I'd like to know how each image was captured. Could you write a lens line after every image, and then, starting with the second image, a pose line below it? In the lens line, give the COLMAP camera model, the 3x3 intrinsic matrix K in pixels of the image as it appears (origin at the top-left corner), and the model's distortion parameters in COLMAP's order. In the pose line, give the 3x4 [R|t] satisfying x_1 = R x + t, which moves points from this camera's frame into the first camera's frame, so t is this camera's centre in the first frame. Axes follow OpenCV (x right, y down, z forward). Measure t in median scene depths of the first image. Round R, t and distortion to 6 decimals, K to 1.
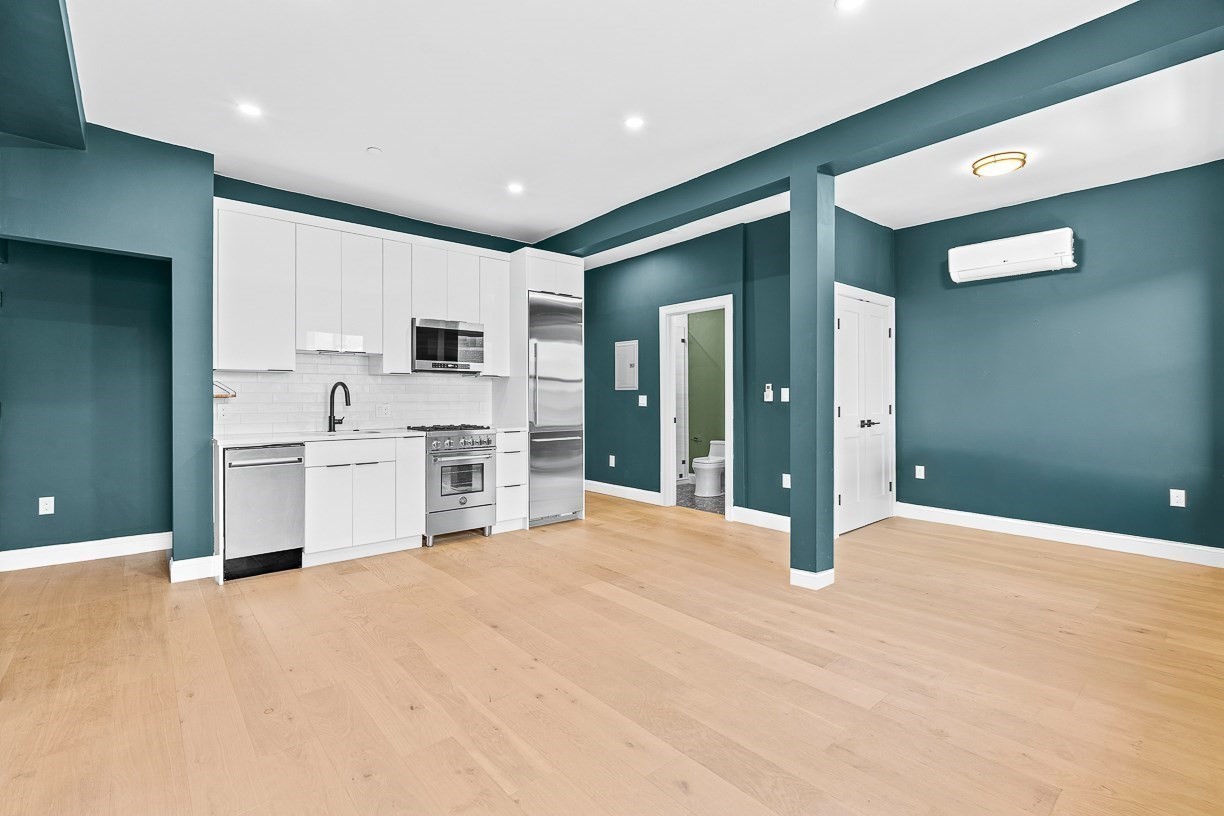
lens RADIAL K [[552.5, 0, 612.4], [0, 552.5, 390.8], [0, 0, 1]] dist [0.000491, 0.000309]
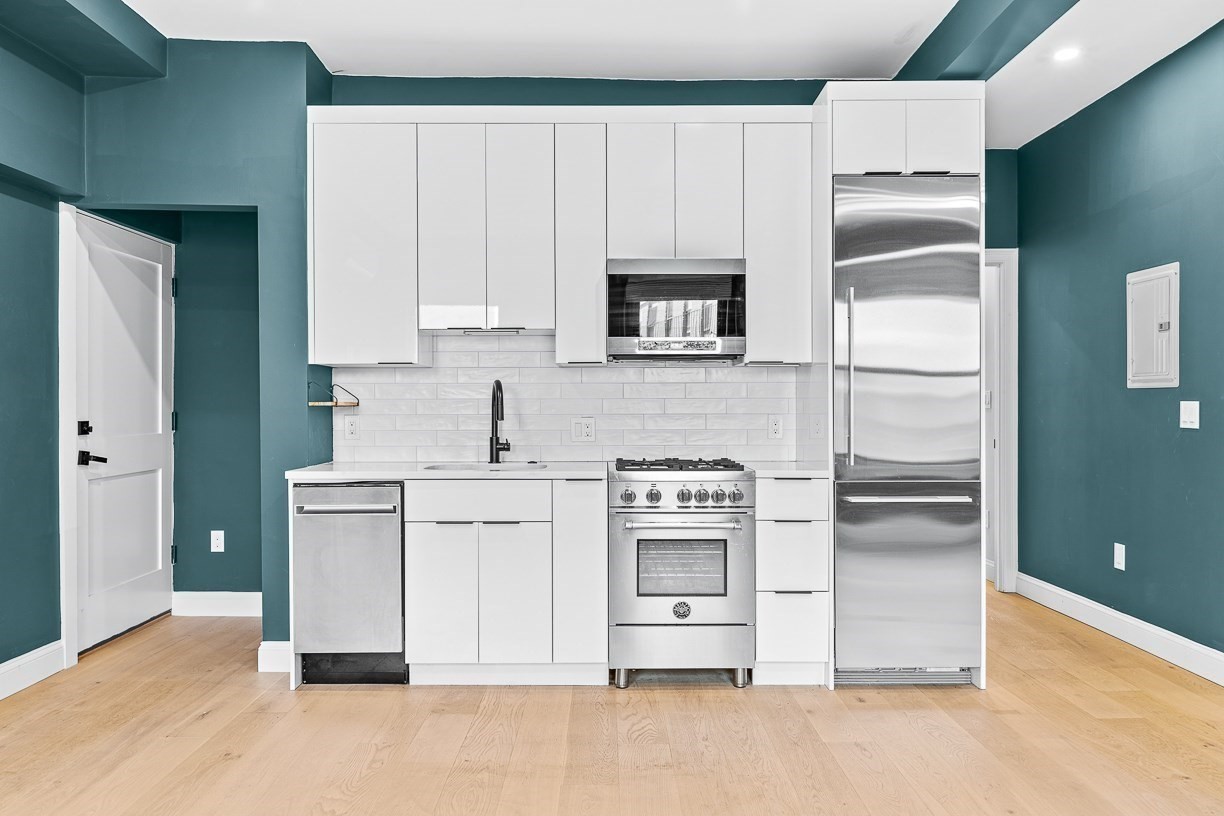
lens RADIAL K [[880.9, 0, 612.0], [0, 880.9, 408.0], [0, 0, 1]] dist [0.001256, 0.003902]
pose [[0.761936, 0.001712, -0.647650, 0.208495], [0.008198, 0.999891, 0.012288, 0.003126], [0.647600, -0.014672, 0.761839, 0.351753]]
